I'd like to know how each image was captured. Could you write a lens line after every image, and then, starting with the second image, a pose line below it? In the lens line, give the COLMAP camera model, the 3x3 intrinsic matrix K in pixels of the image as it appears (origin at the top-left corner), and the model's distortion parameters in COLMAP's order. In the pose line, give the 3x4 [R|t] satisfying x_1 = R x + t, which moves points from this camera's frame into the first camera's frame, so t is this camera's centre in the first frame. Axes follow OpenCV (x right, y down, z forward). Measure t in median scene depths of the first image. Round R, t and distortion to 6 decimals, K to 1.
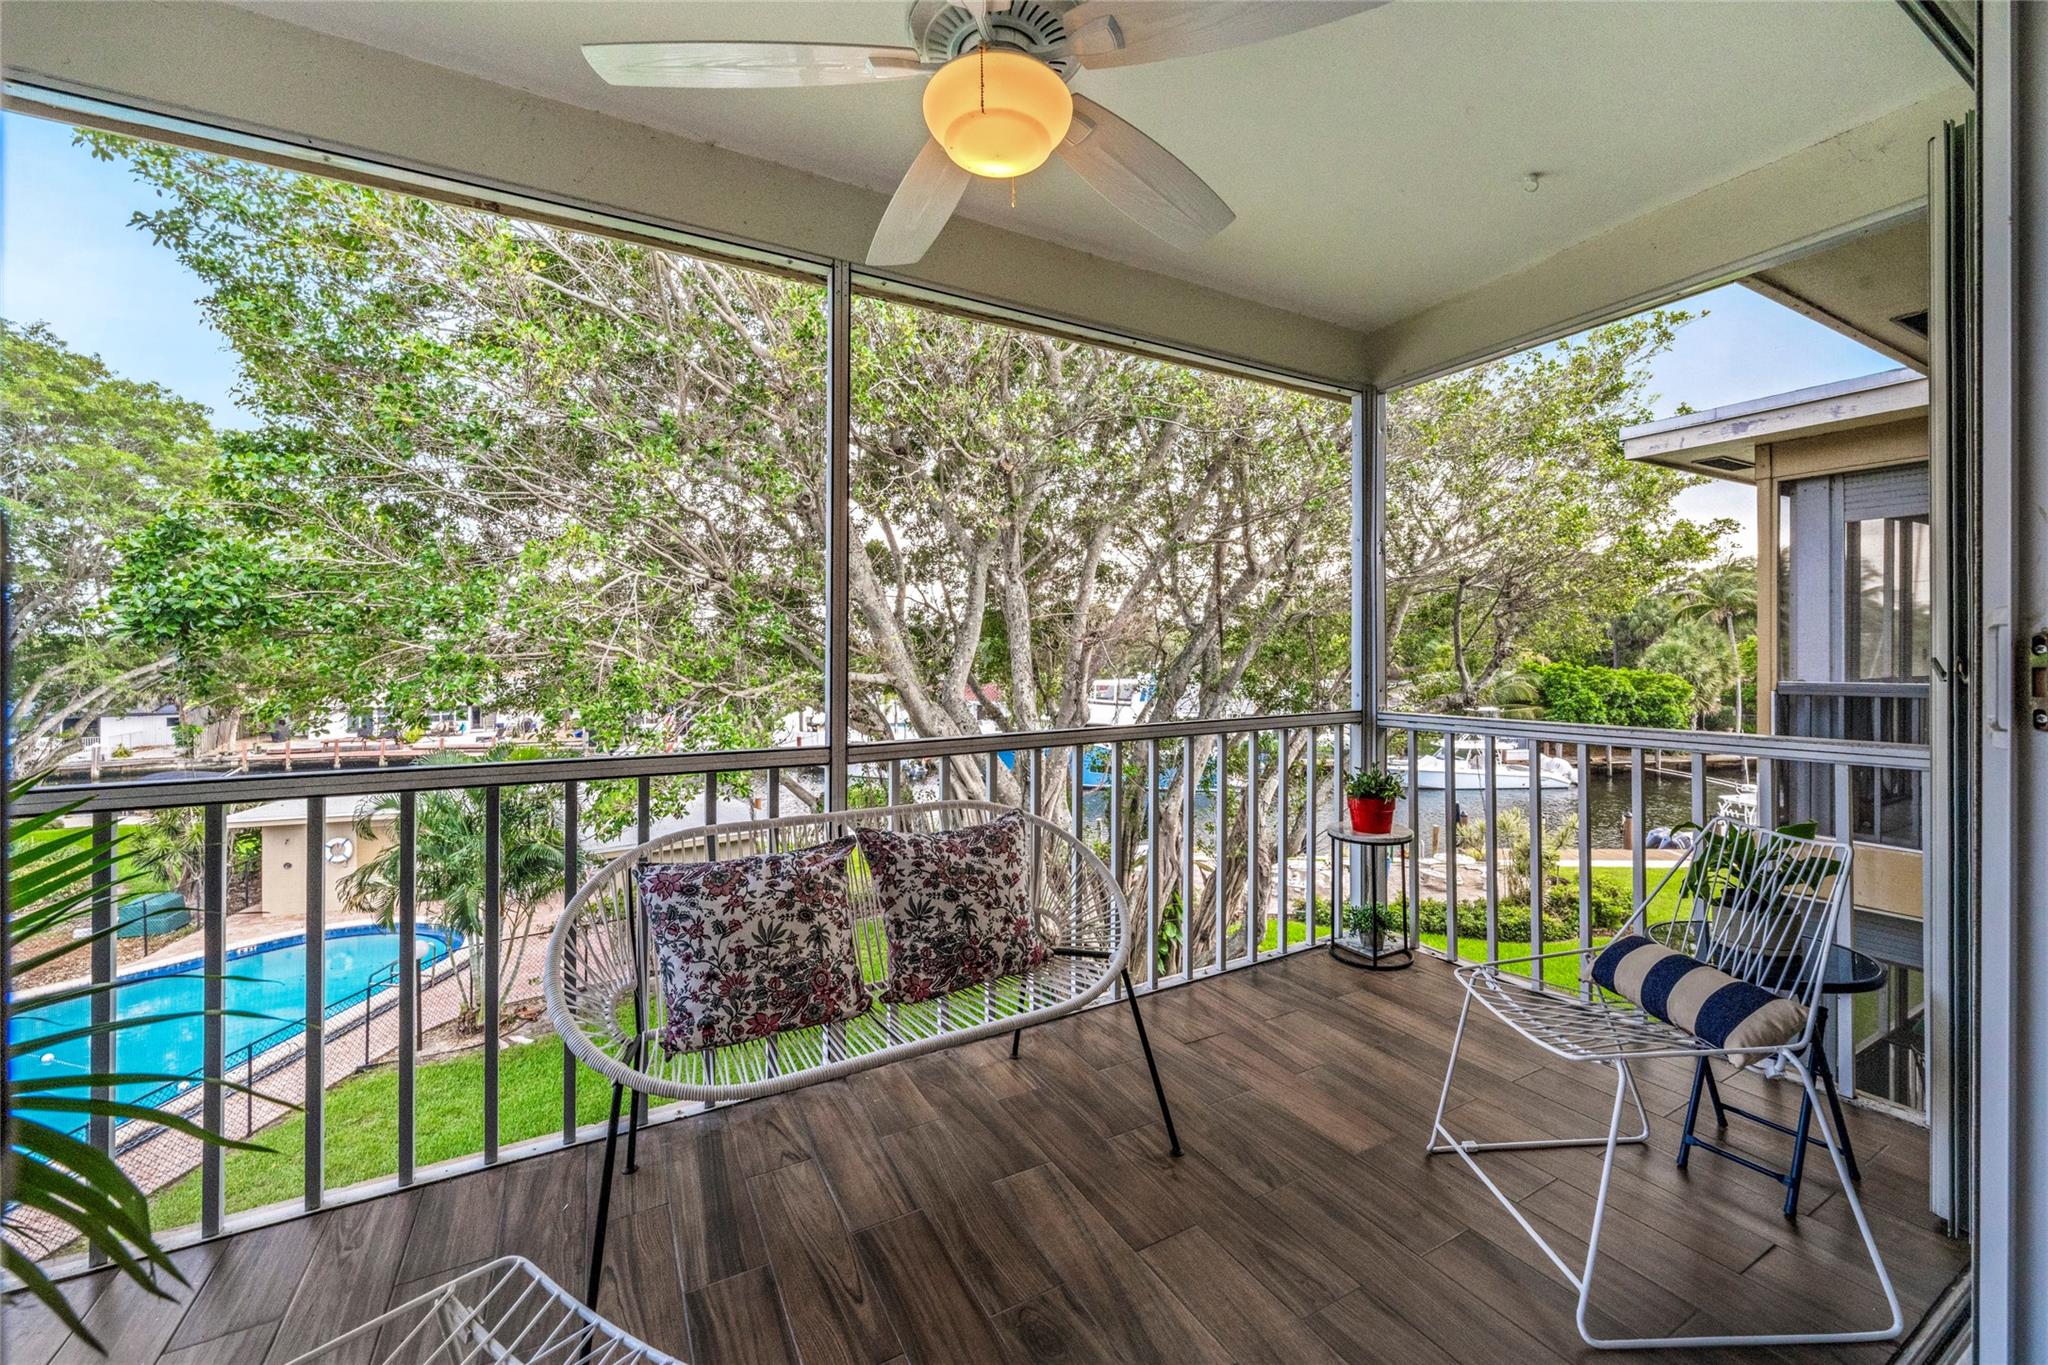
lens RADIAL K [[824.4, 0, 1056.1], [0, 824.4, 663.3], [0, 0, 1]] dist [-0.001877, -0.000049]
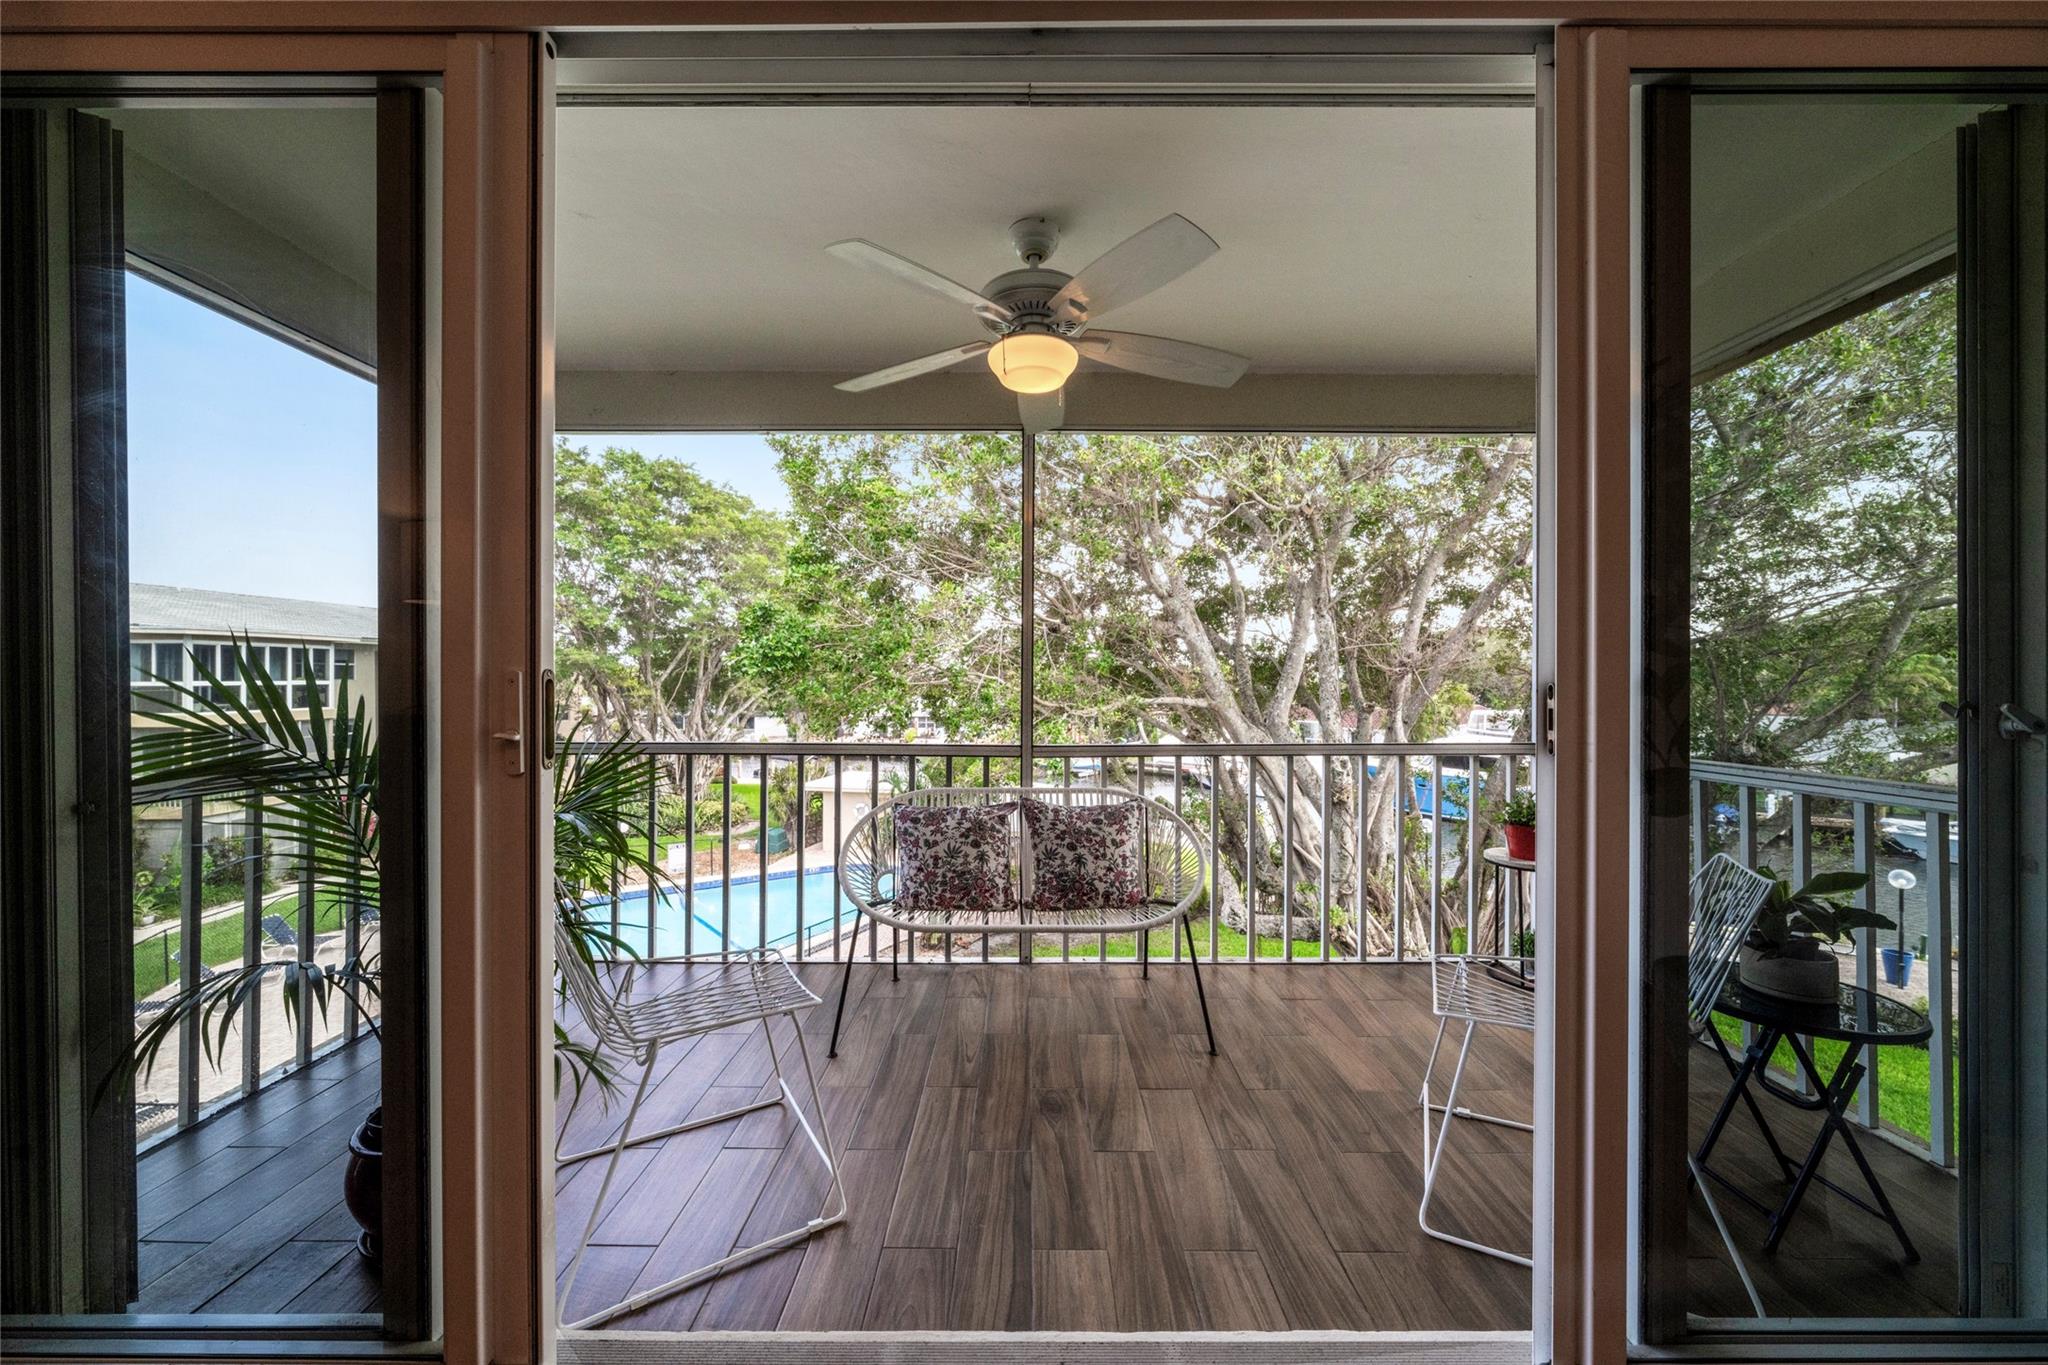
lens RADIAL K [[747.3, 0, 1024.0], [0, 747.3, 682.5], [0, 0, 1]] dist [-0.000042, -0.000014]
pose [[0.868855, 0.008845, -0.494988, 0.469275], [-0.013139, 0.999900, -0.005195, -0.011131], [0.494893, 0.011017, 0.868884, -0.235033]]
